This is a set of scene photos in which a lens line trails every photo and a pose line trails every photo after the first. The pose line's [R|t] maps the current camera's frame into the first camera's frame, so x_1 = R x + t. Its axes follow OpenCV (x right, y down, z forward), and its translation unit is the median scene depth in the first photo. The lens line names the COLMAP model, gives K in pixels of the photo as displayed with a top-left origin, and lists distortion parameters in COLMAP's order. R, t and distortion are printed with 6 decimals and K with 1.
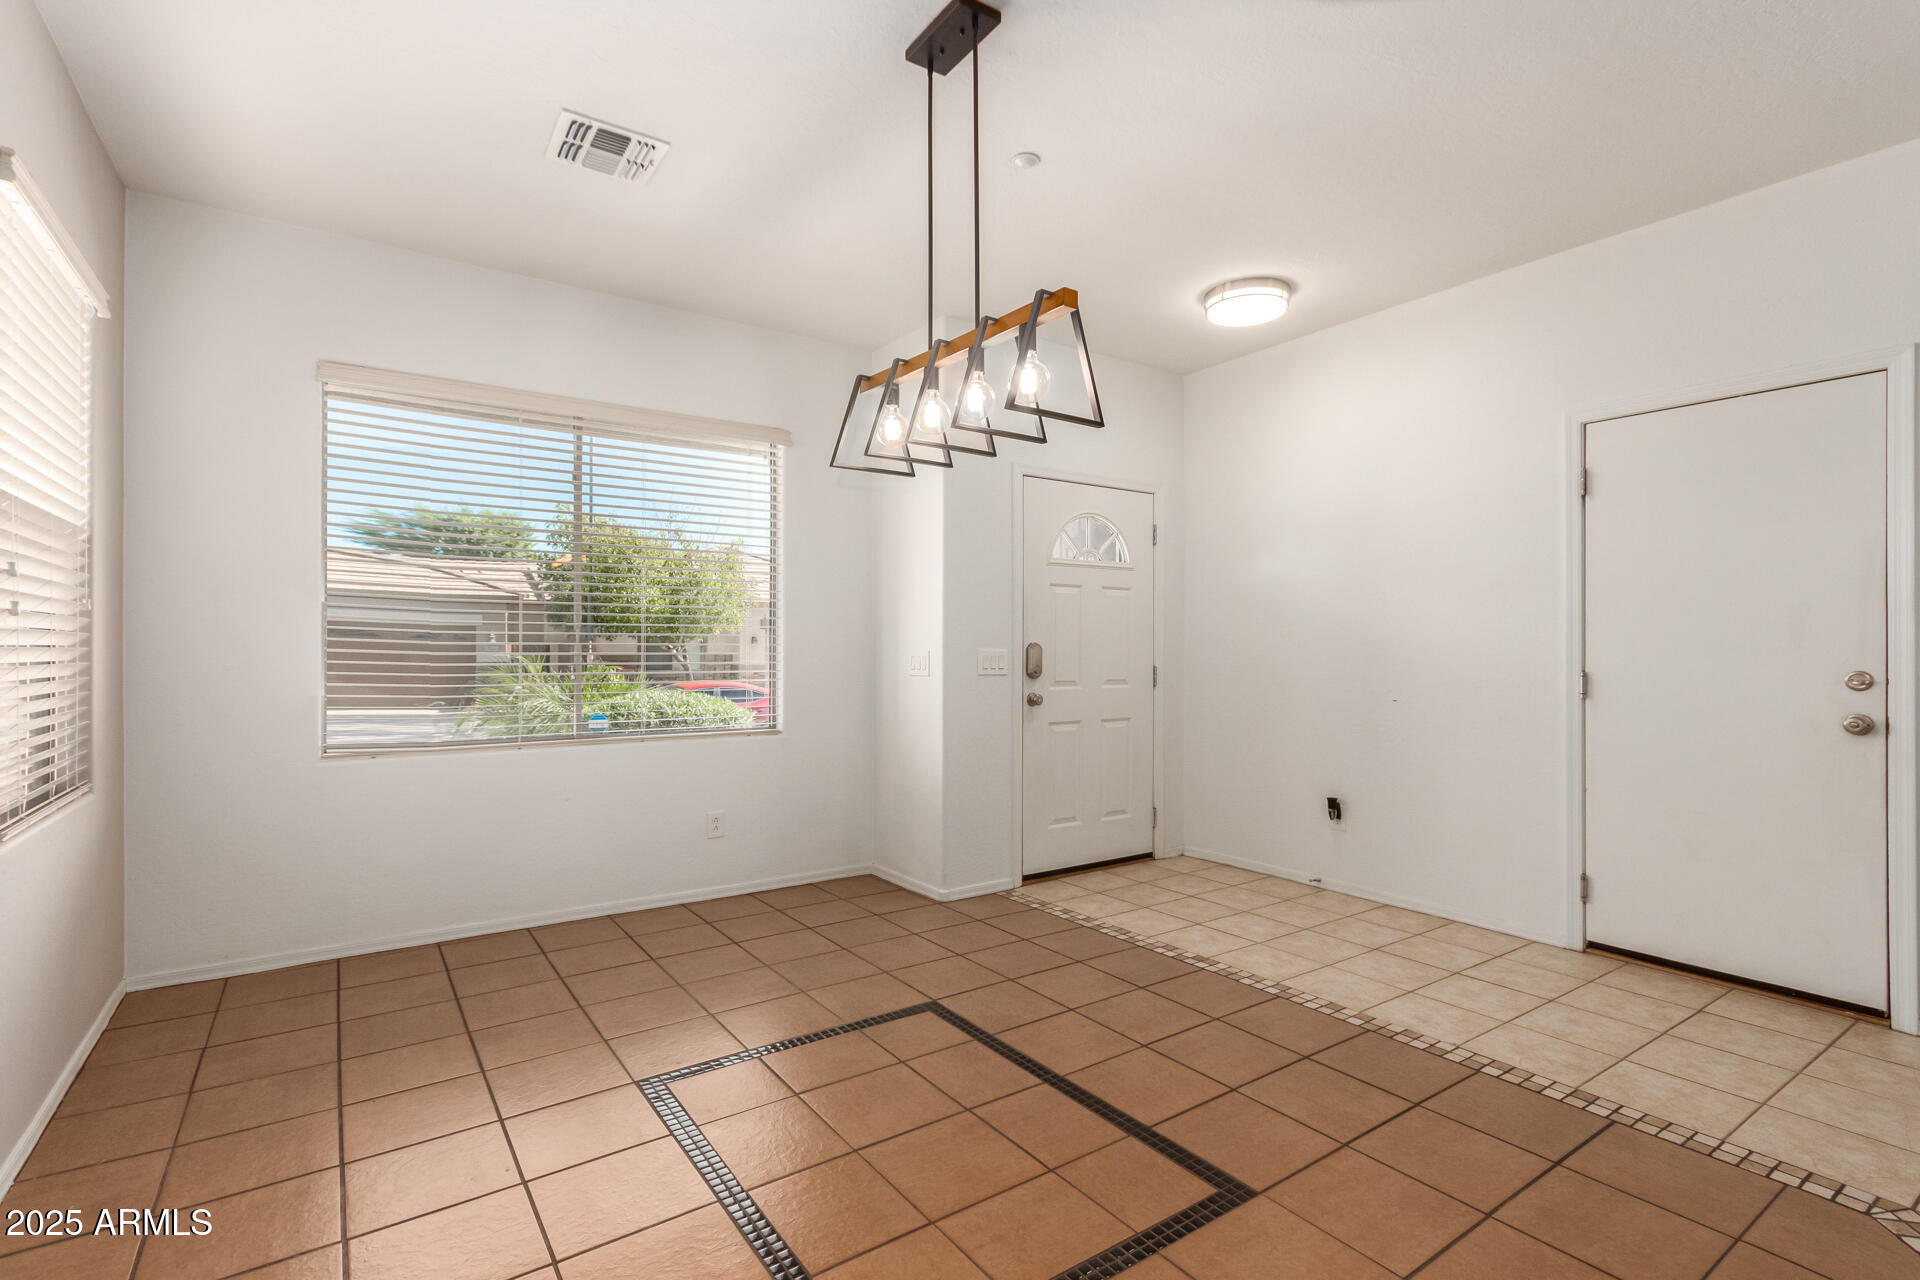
lens RADIAL K [[902.4, 0, 975.3], [0, 902.4, 641.0], [0, 0, 1]] dist [0.009214, -0.001173]
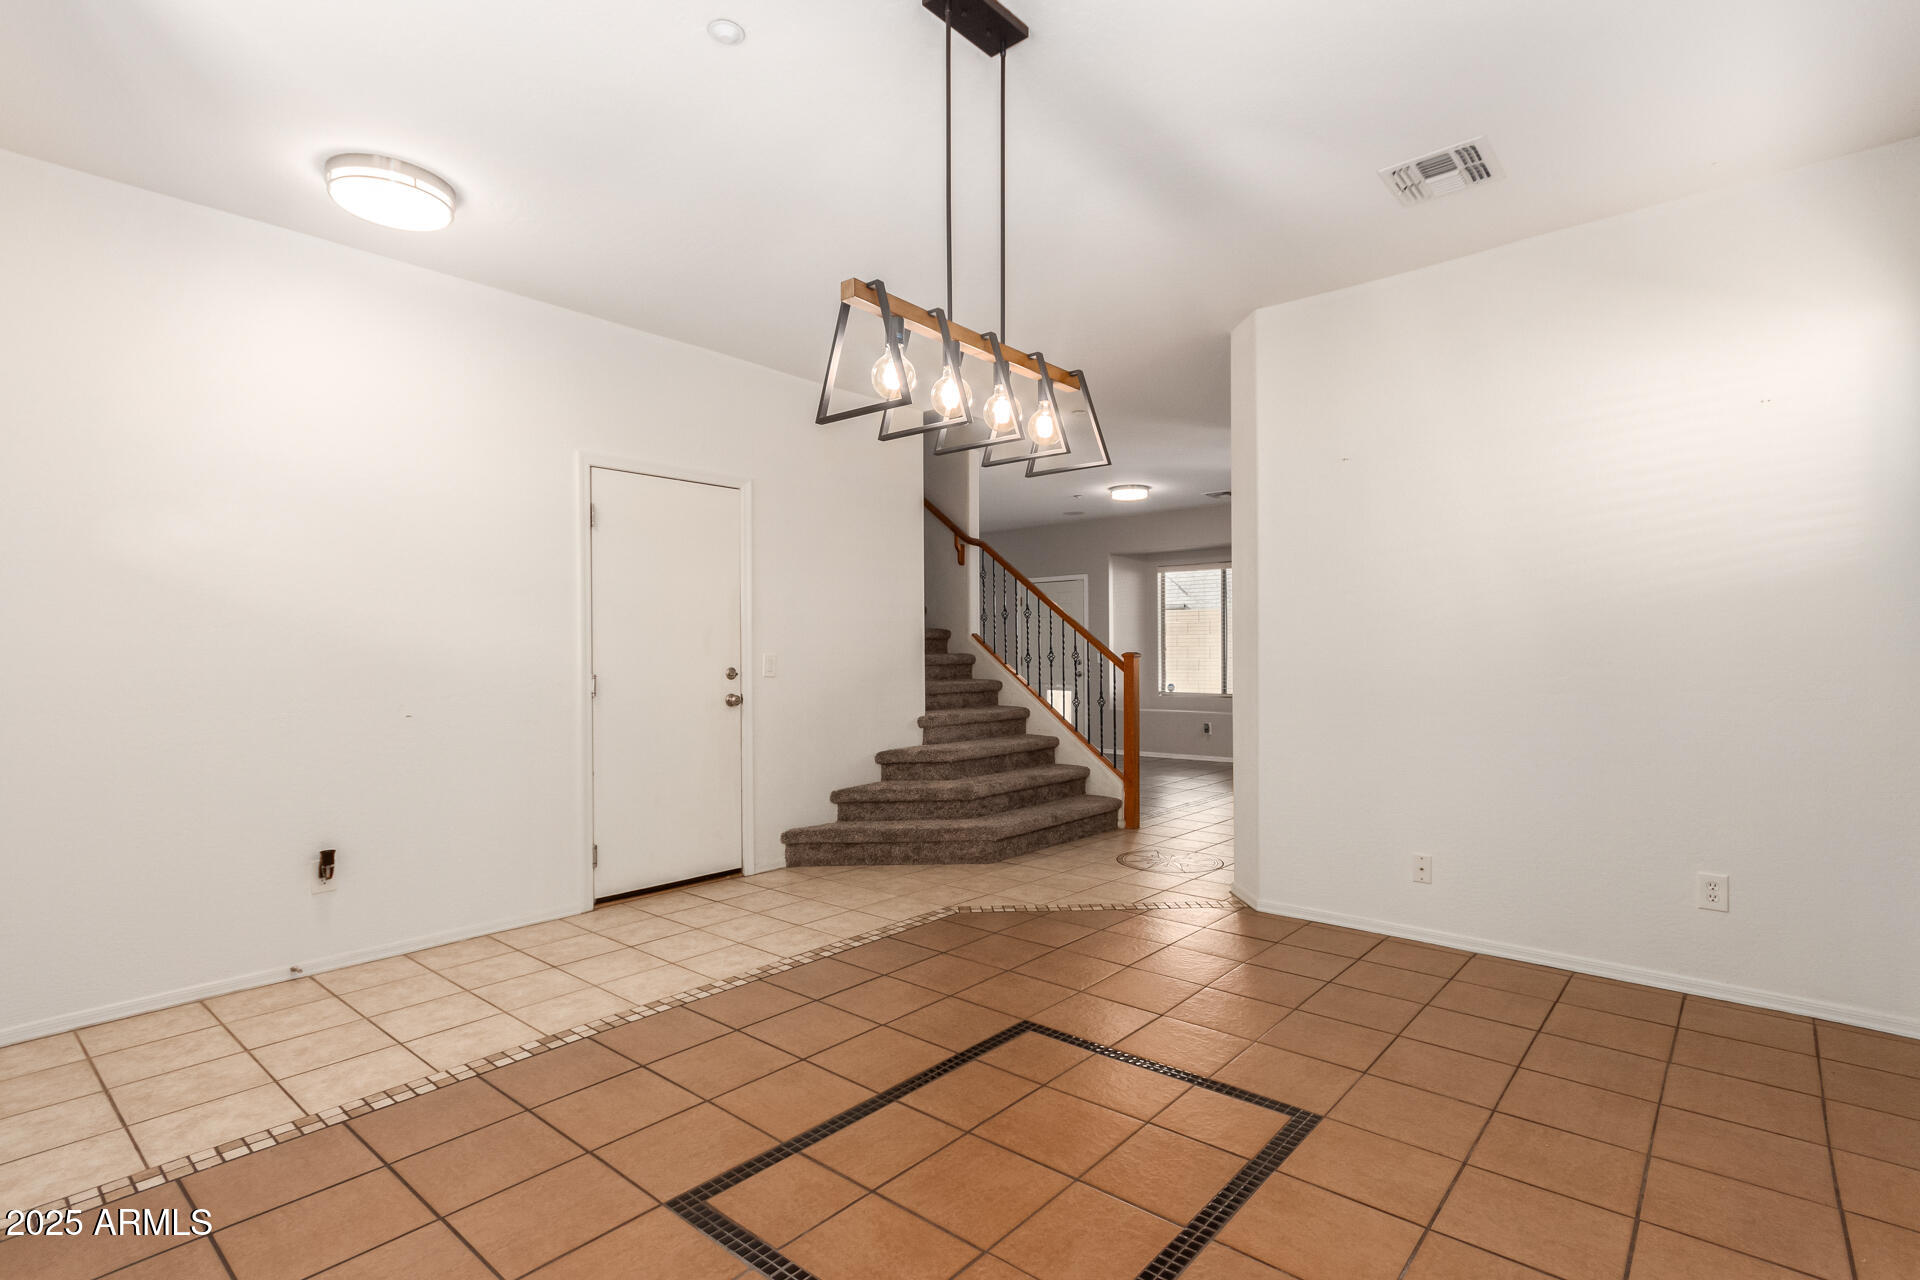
lens RADIAL K [[954.7, 0, 967.1], [0, 954.7, 650.8], [0, 0, 1]] dist [0.009573, 0.001365]
pose [[-0.256155, 0.001063, 0.966635, -0.667131], [-0.001484, 0.999998, -0.001493, 0.003890], [-0.966634, -0.001817, -0.256153, 0.846189]]
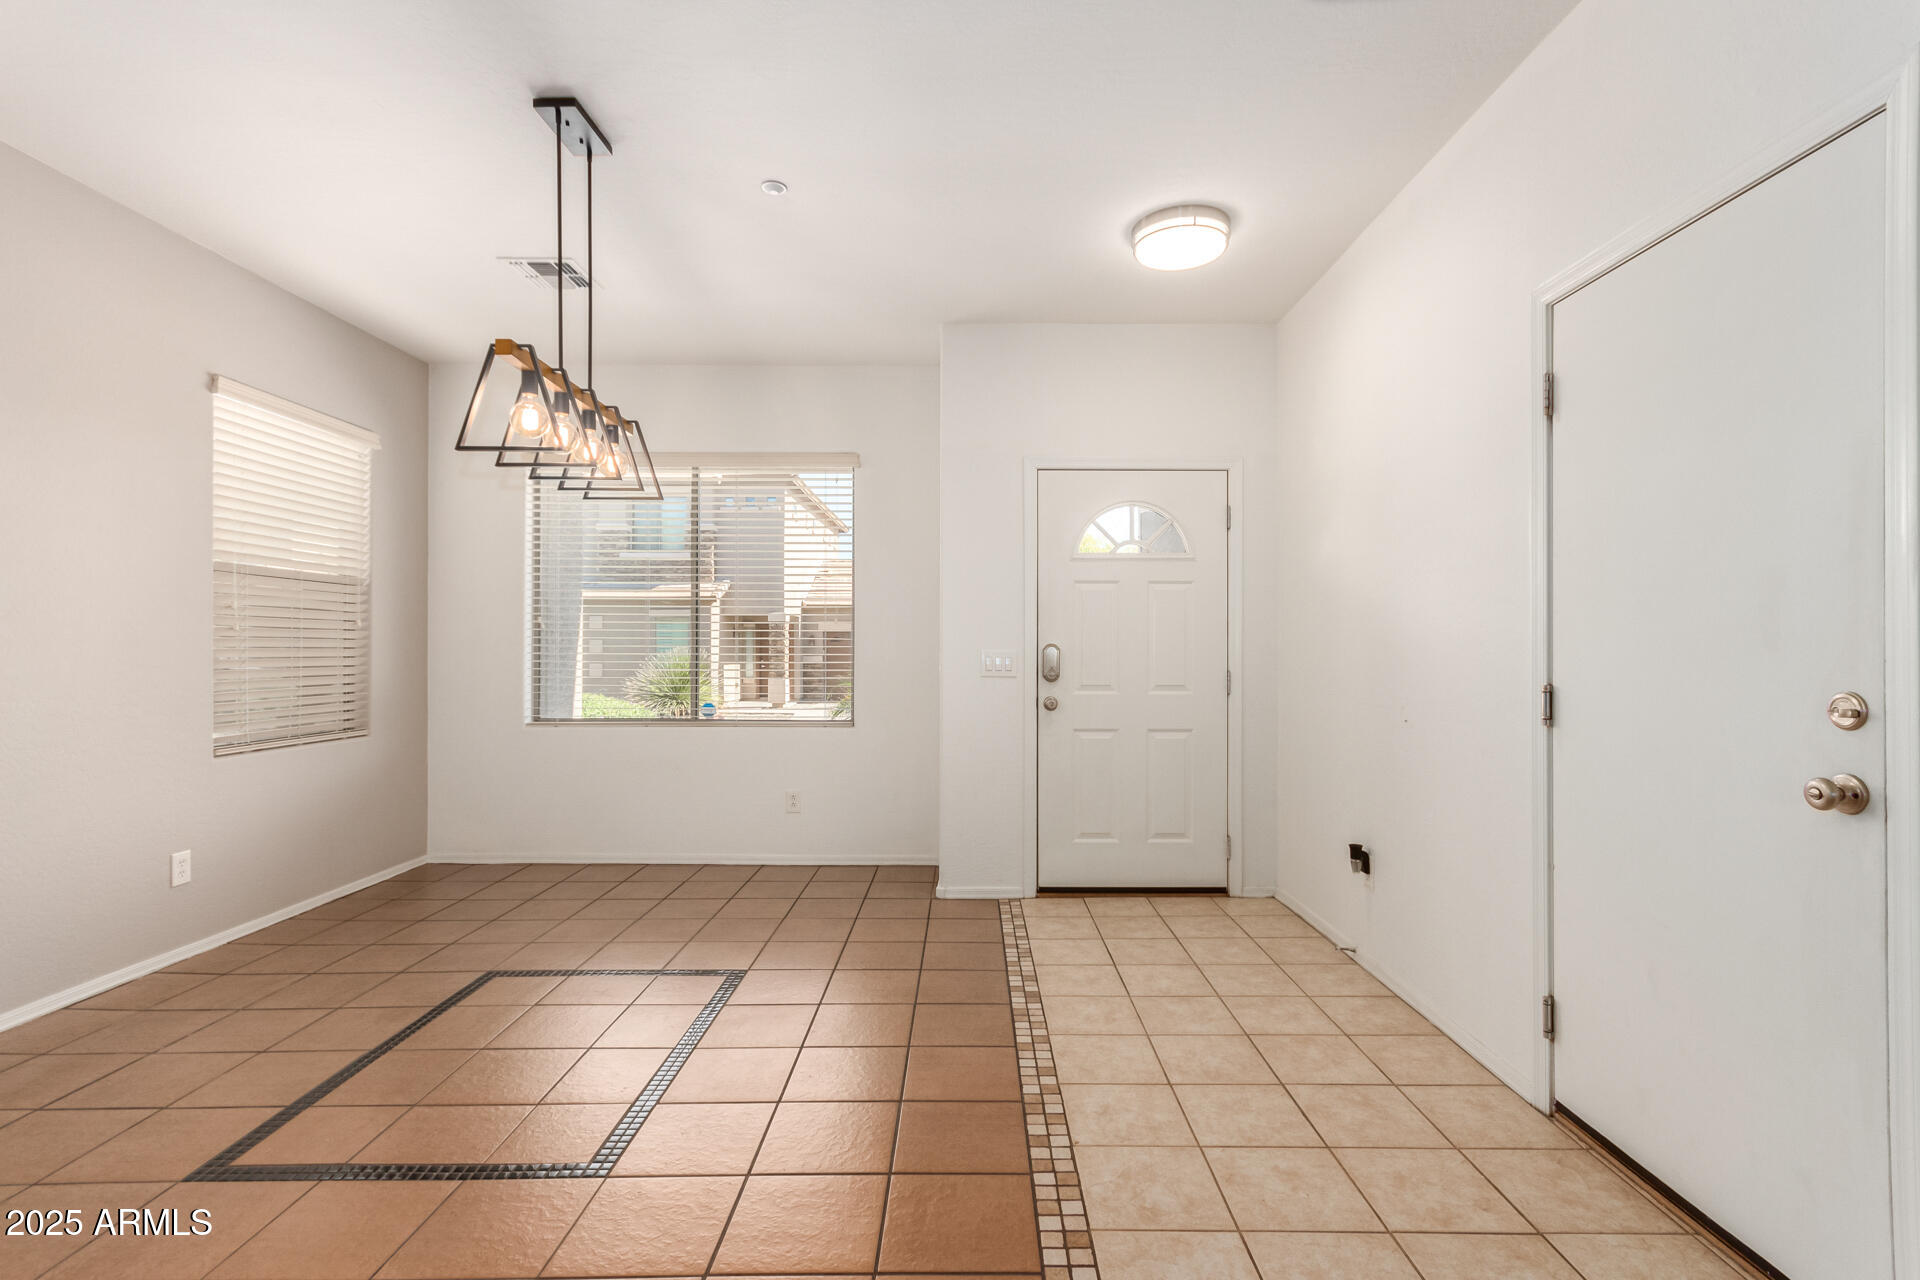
lens RADIAL K [[902.4, 0, 958.6], [0, 902.4, 639.9], [0, 0, 1]] dist [0.009214, -0.001173]
pose [[0.813705, -0.006576, -0.581241, 0.705043], [0.004624, 0.999978, -0.004841, 0.002456], [0.581260, 0.001252, 0.813717, 0.222079]]
